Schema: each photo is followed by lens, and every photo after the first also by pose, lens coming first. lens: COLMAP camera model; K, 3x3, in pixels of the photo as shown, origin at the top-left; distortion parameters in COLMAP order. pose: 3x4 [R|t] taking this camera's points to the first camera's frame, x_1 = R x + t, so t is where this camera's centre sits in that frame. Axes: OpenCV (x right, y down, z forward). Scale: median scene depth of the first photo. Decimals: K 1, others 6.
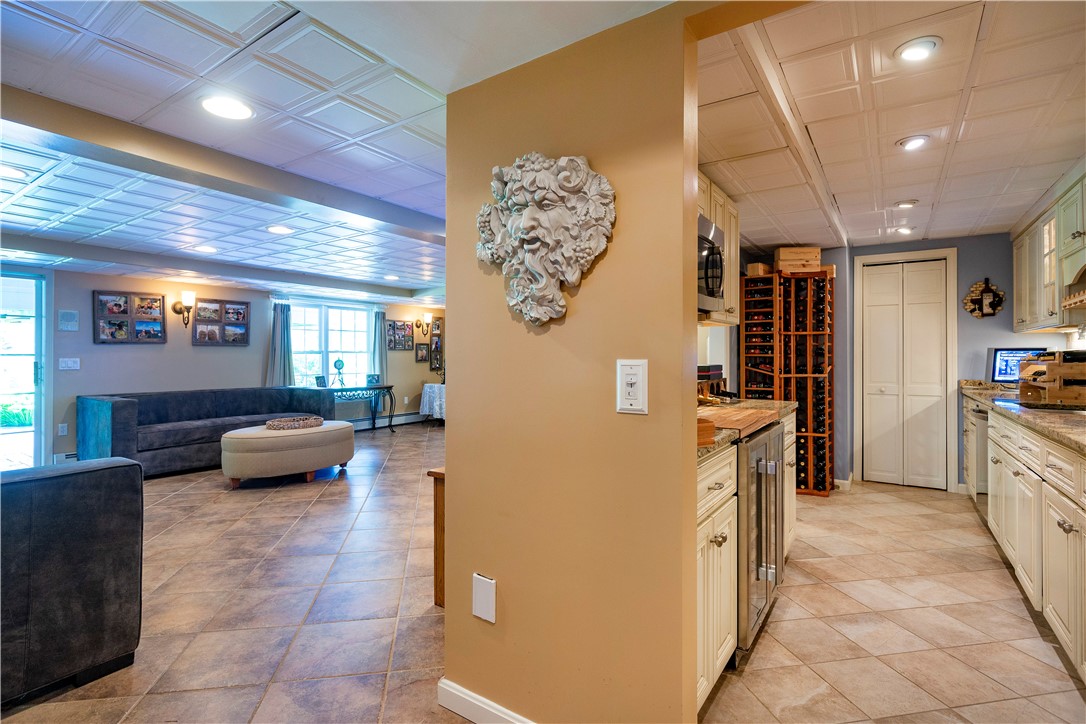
lens RADIAL K [[513.2, 0, 527.8], [0, 513.2, 352.7], [0, 0, 1]] dist [0.002916, -0.000924]
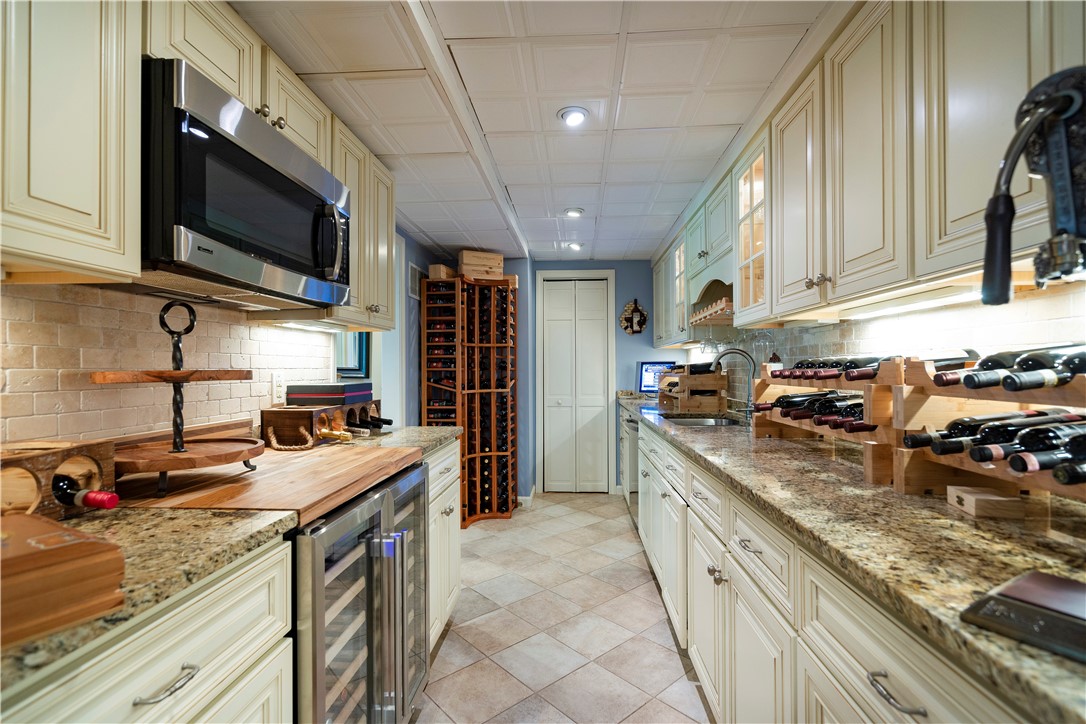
lens RADIAL K [[513.2, 0, 543.1], [0, 513.2, 364.2], [0, 0, 1]] dist [0.002916, -0.000924]
pose [[0.849599, 0.000445, 0.527429, 0.151076], [0.001953, 0.999990, -0.003990, 0.000114], [-0.527425, 0.004421, 0.849590, 0.179398]]
